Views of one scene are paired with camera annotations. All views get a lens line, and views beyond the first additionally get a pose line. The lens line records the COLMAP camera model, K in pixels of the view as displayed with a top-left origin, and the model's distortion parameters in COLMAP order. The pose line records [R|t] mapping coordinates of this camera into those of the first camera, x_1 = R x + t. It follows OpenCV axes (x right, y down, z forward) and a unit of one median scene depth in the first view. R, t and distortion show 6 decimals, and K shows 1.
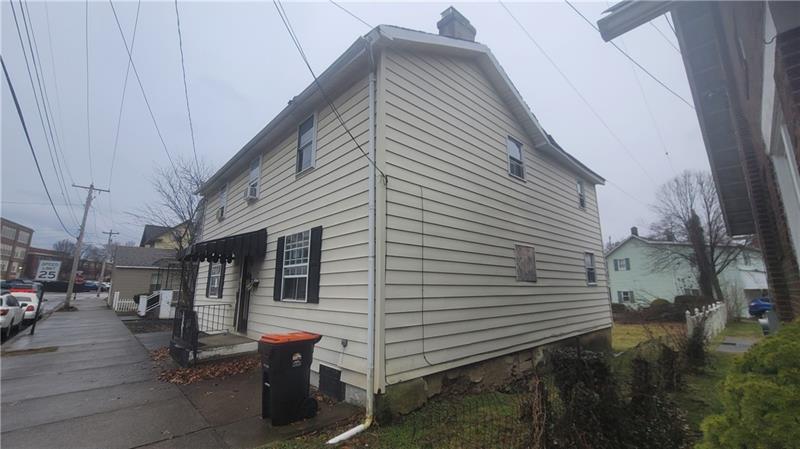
lens RADIAL K [[336.2, 0, 403.2], [0, 336.2, 223.6], [0, 0, 1]] dist [0.000004, -0.000016]
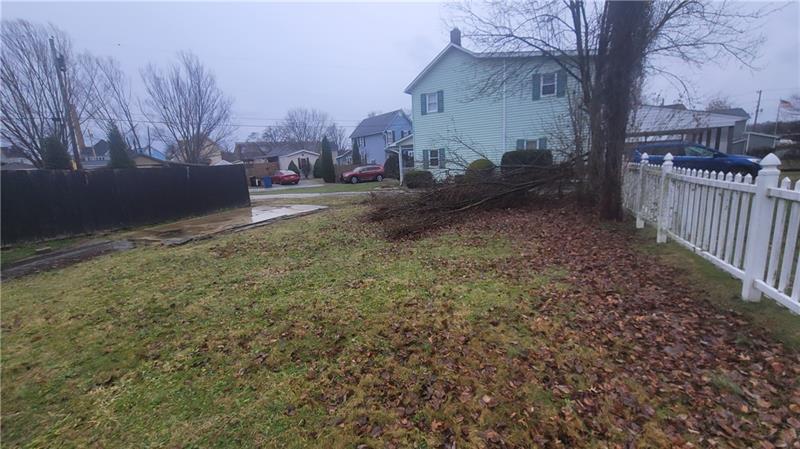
lens RADIAL K [[336.2, 0, 401.2], [0, 336.2, 224.8], [0, 0, 1]] dist [0.000004, -0.000016]
pose [[0.902638, -0.123402, 0.412330, 0.348130], [-0.035666, 0.933275, 0.357387, 0.115206], [-0.428919, -0.337298, 0.838009, 0.483021]]
